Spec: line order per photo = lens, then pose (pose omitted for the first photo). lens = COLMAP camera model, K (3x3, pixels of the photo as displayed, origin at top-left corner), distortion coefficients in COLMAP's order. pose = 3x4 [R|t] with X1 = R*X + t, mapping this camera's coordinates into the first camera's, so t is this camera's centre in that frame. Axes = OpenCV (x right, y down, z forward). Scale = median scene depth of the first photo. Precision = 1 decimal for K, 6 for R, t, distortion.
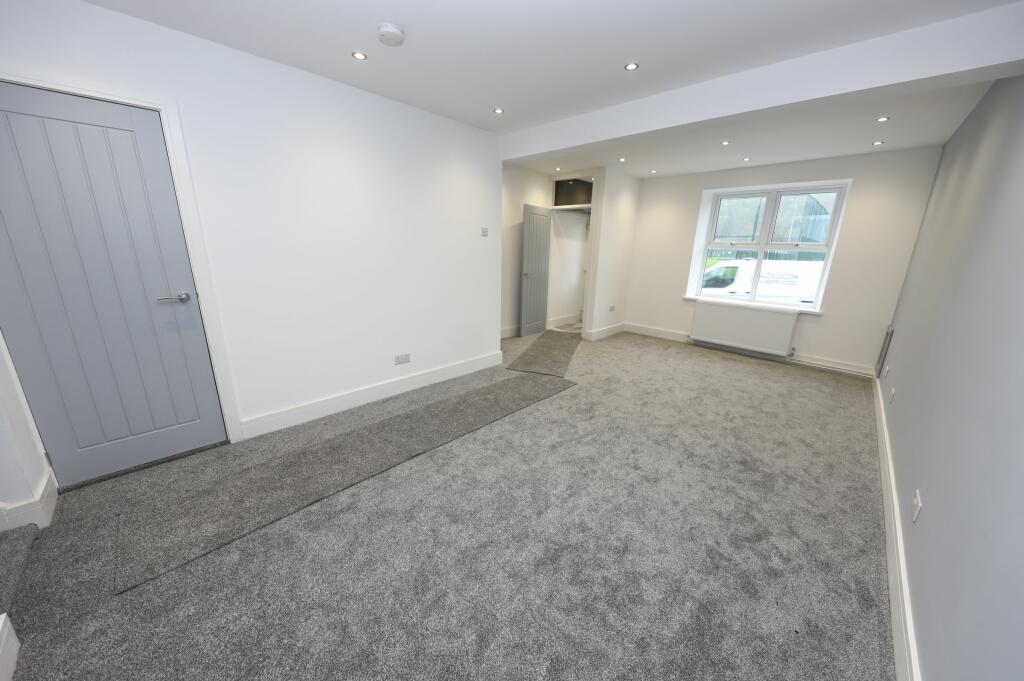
lens RADIAL K [[353.8, 0, 516.3], [0, 353.8, 340.9], [0, 0, 1]] dist [-0.000942, -0.001611]
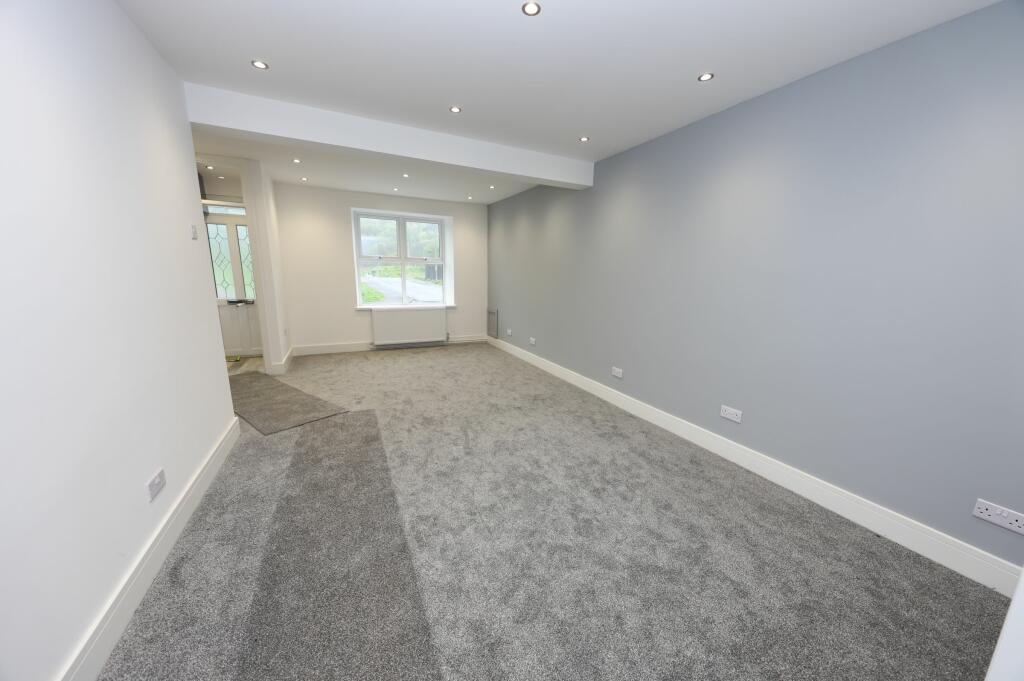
lens RADIAL K [[353.8, 0, 519.5], [0, 353.8, 340.3], [0, 0, 1]] dist [-0.000942, -0.001611]
pose [[0.326297, -0.197378, 0.924431, -0.519226], [0.230706, 0.965011, 0.124610, -0.077843], [-0.916681, 0.172612, 0.360417, 0.309865]]
